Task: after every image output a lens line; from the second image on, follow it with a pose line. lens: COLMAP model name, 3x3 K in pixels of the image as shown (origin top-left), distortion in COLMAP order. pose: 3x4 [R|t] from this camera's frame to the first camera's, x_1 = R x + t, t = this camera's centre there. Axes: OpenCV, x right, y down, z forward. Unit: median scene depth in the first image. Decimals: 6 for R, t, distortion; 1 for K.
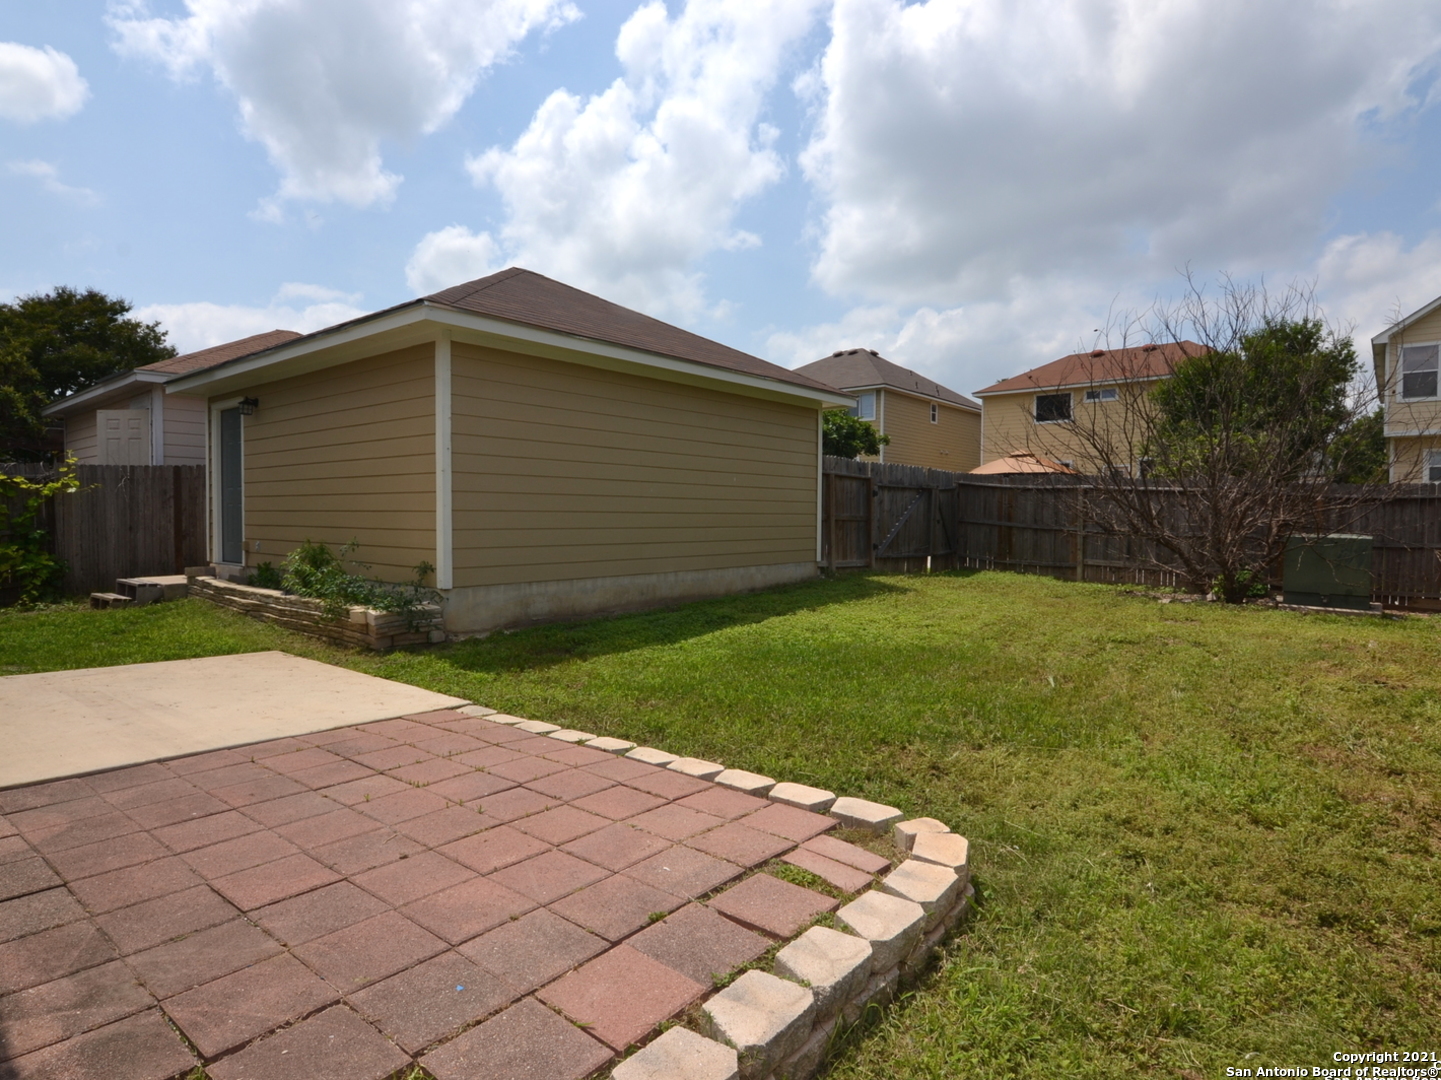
lens RADIAL K [[805.6, 0, 717.3], [0, 805.6, 542.4], [0, 0, 1]] dist [-0.004420, -0.013422]
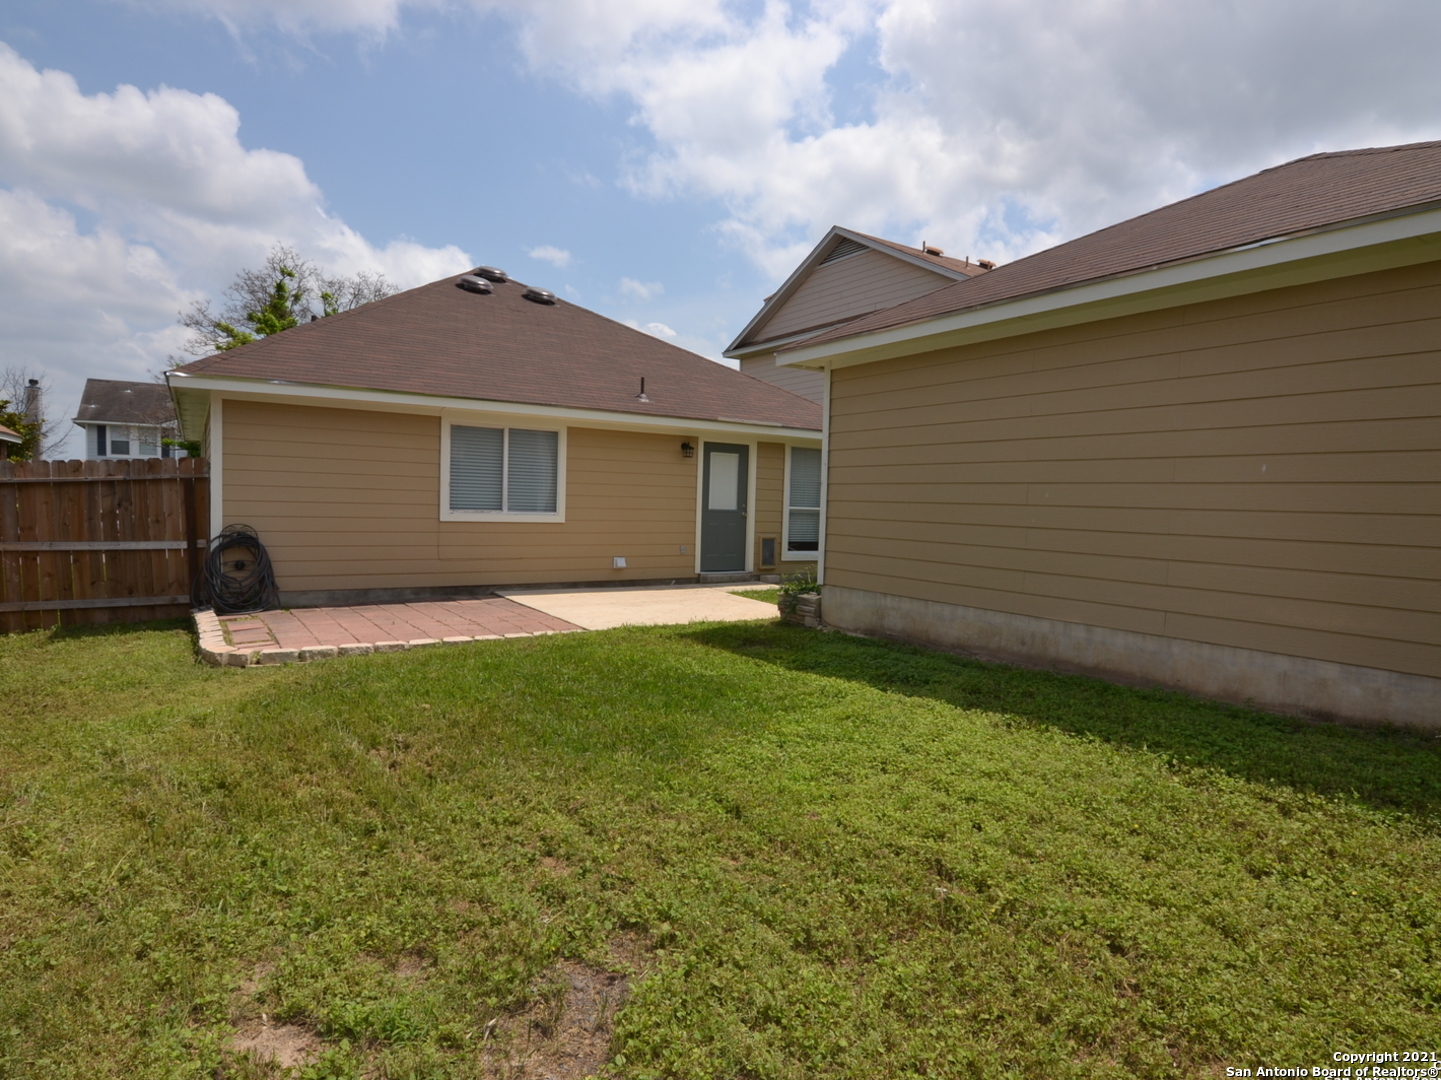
lens RADIAL K [[805.6, 0, 719.6], [0, 805.6, 537.2], [0, 0, 1]] dist [-0.004420, -0.013422]
pose [[-0.312995, 0.031629, -0.949228, 0.505295], [-0.052456, 0.997344, 0.050528, -0.038586], [0.948305, 0.065608, -0.310504, 0.743462]]
